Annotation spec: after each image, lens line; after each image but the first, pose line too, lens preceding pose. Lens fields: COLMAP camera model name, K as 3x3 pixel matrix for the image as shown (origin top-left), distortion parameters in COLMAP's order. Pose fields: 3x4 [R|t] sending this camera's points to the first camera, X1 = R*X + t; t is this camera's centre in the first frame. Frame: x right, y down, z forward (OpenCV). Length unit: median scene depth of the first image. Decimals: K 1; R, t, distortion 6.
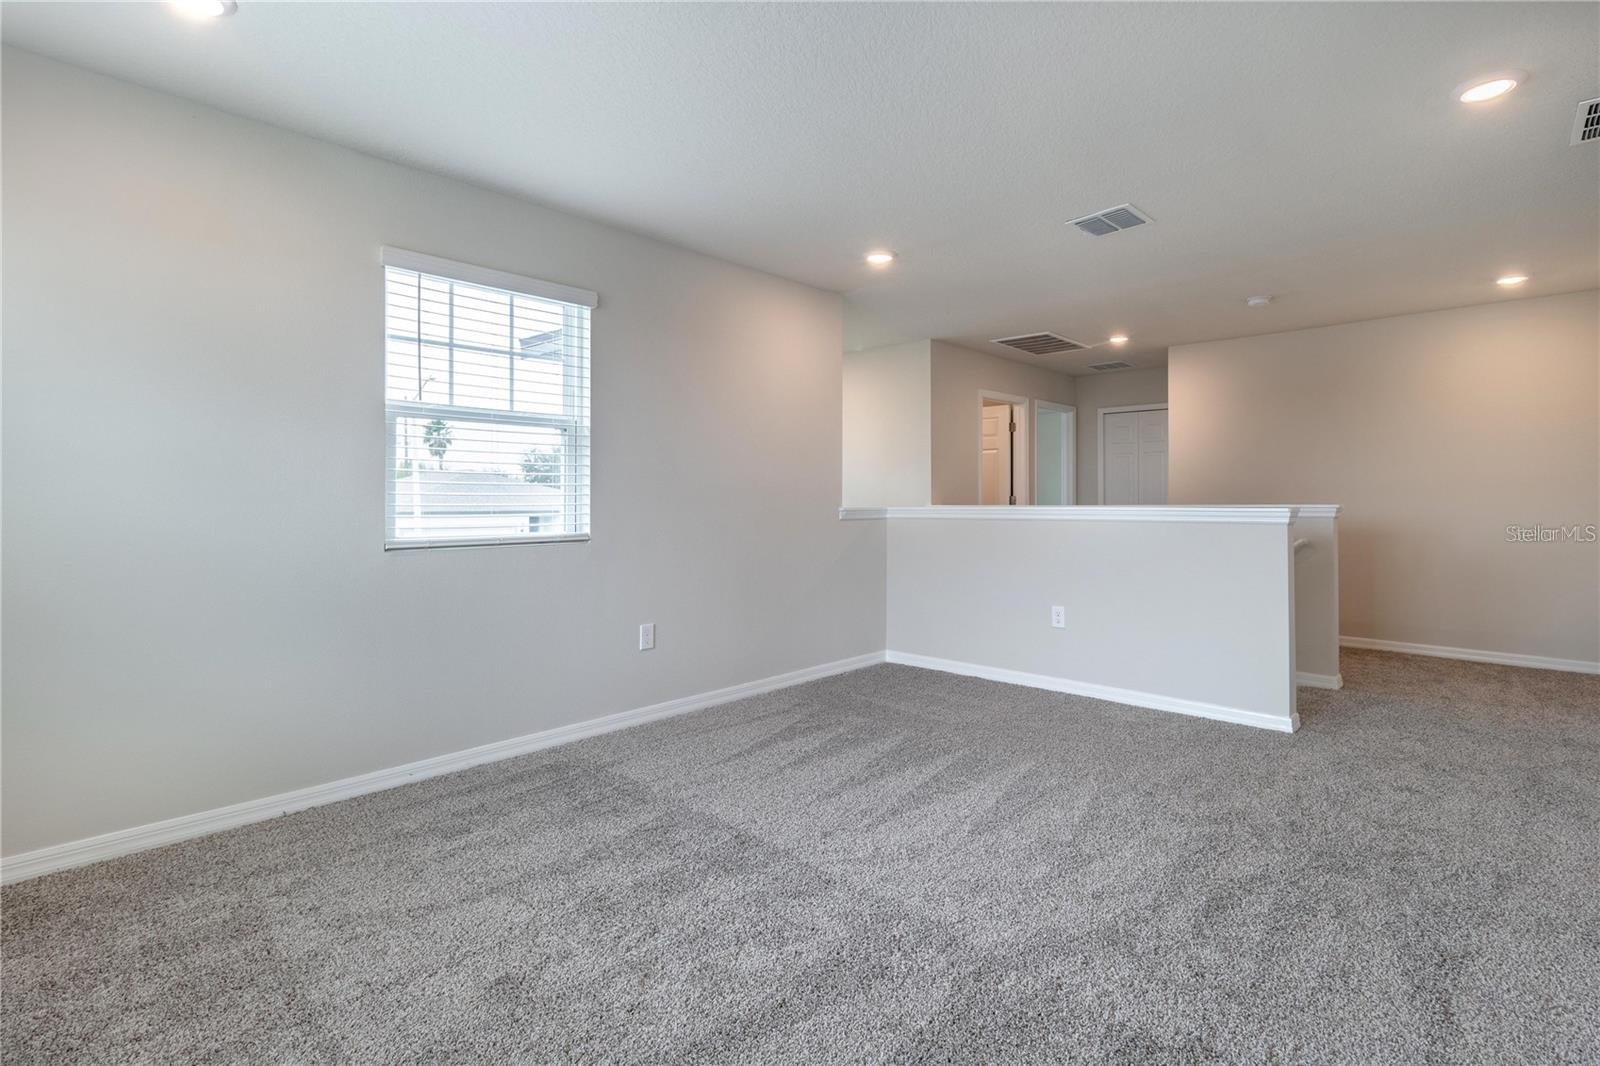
lens RADIAL K [[755.9, 0, 802.1], [0, 755.9, 497.8], [0, 0, 1]] dist [0.000443, -0.000120]
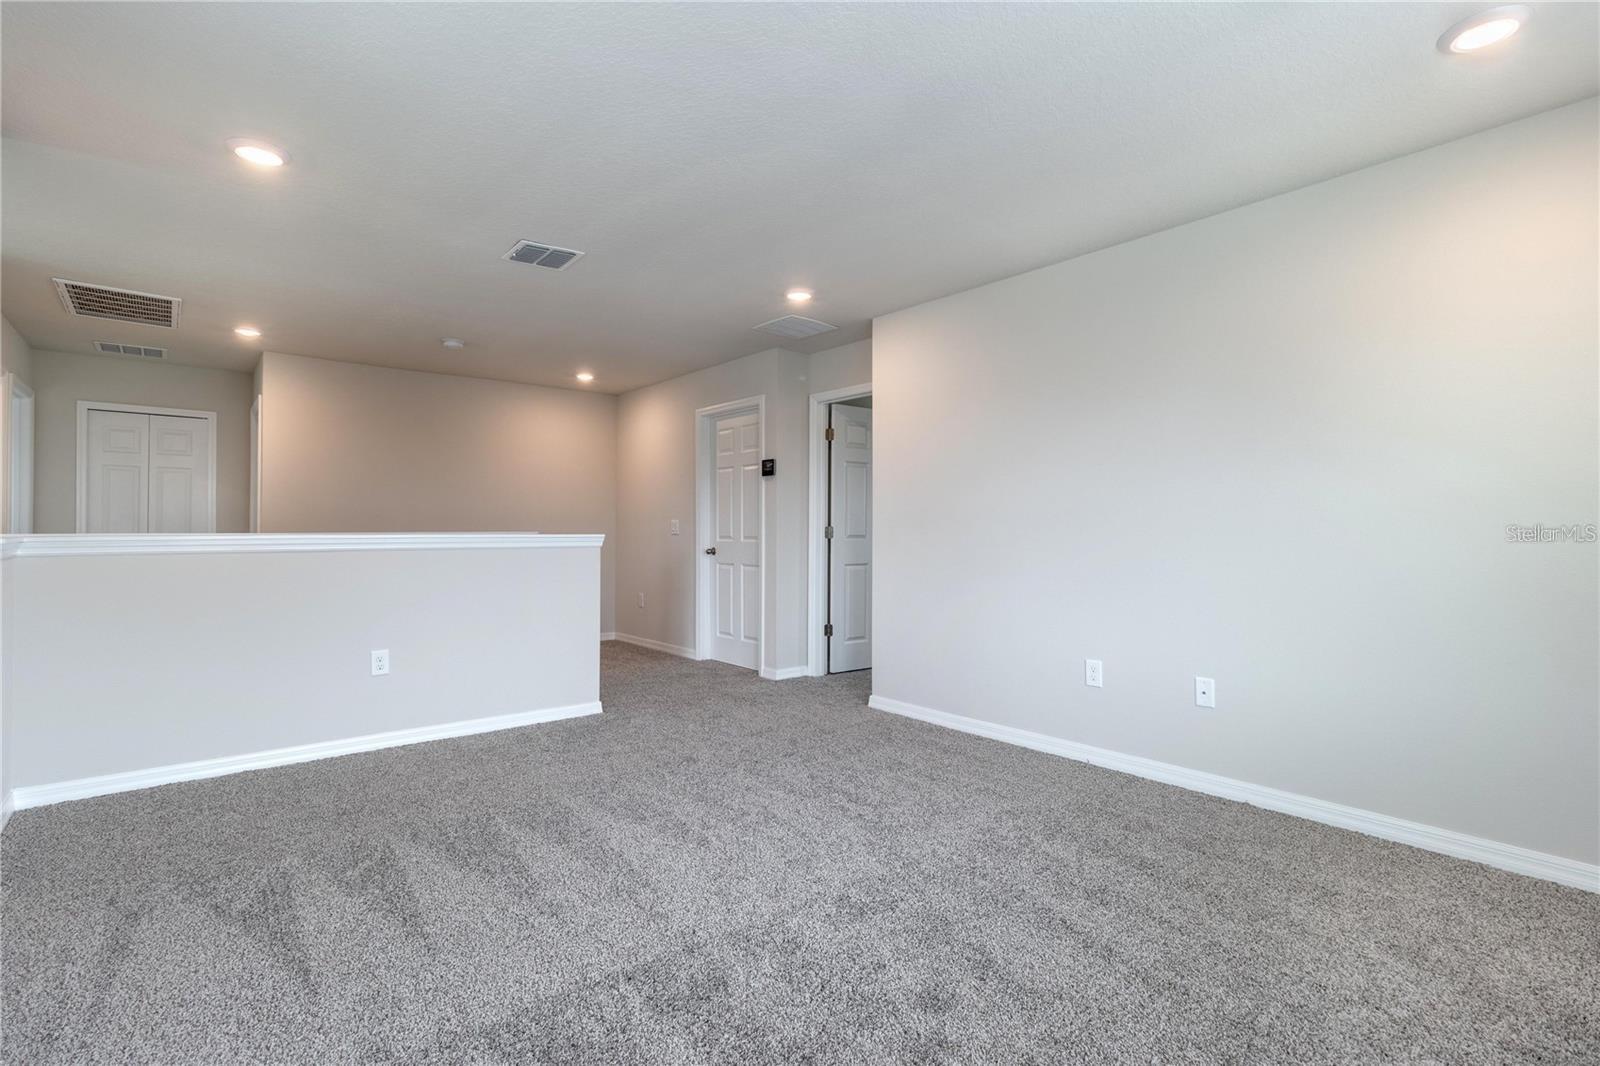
lens RADIAL K [[761.4, 0, 792.5], [0, 761.4, 526.3], [0, 0, 1]] dist [0.002043, -0.000350]
pose [[0.122722, 0.008986, 0.992400, -0.570314], [-0.006878, 0.999943, -0.008204, 0.008381], [-0.992417, -0.005818, 0.122777, 0.529782]]
